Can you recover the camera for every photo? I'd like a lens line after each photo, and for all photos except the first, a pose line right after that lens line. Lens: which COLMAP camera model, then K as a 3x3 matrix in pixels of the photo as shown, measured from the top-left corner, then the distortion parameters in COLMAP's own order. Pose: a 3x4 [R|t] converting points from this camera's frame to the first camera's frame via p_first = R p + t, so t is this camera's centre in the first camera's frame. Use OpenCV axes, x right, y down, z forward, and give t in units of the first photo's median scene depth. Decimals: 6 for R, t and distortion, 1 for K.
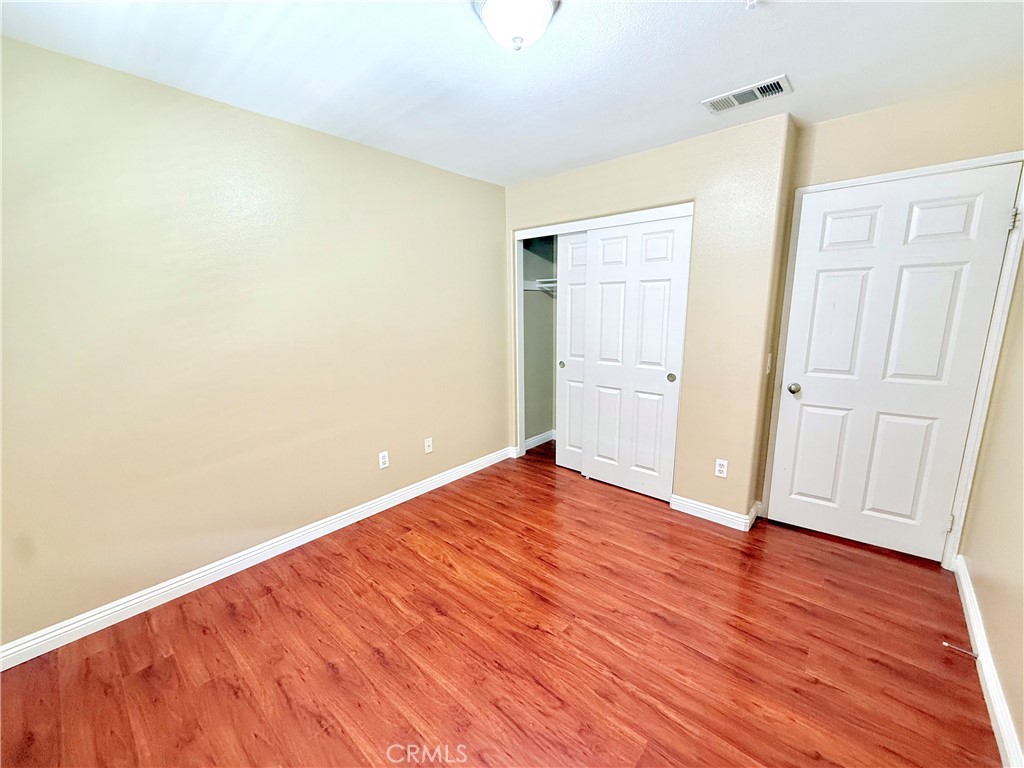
lens RADIAL K [[408.7, 0, 509.0], [0, 408.7, 385.1], [0, 0, 1]] dist [0.000372, 0.000229]
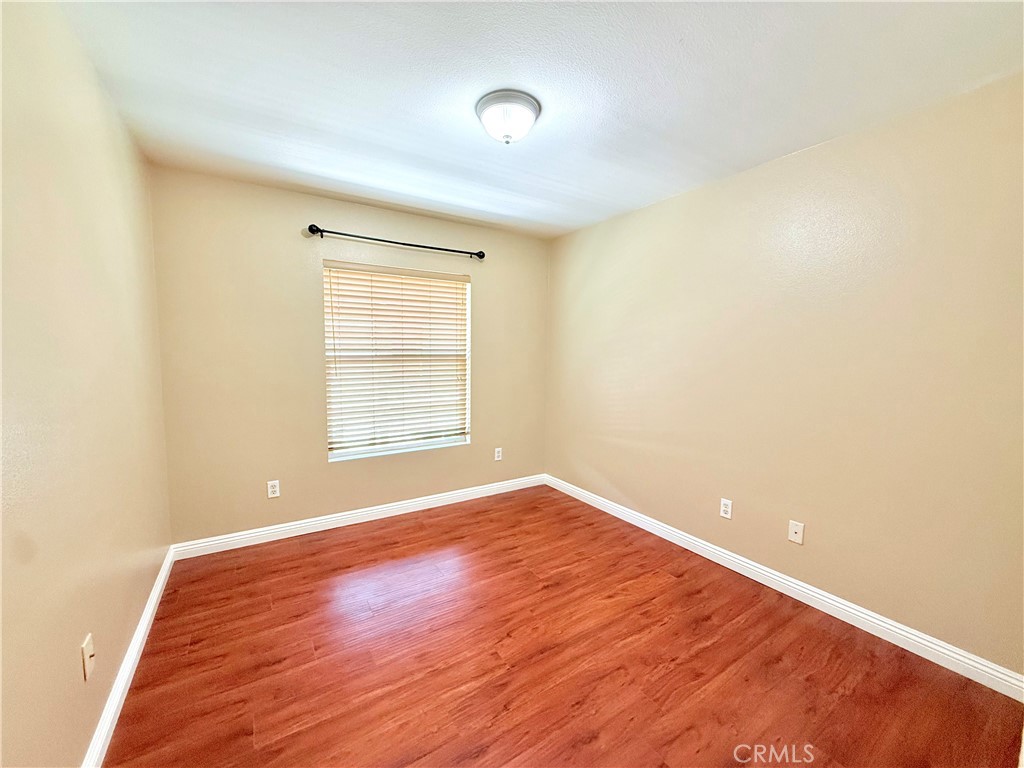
lens RADIAL K [[408.7, 0, 509.0], [0, 408.7, 385.1], [0, 0, 1]] dist [0.000372, 0.000229]
pose [[-0.273966, 0.093221, -0.957211, 0.896589], [-0.189985, 0.970432, 0.148885, -0.166620], [0.942787, 0.222645, -0.248155, 0.989438]]
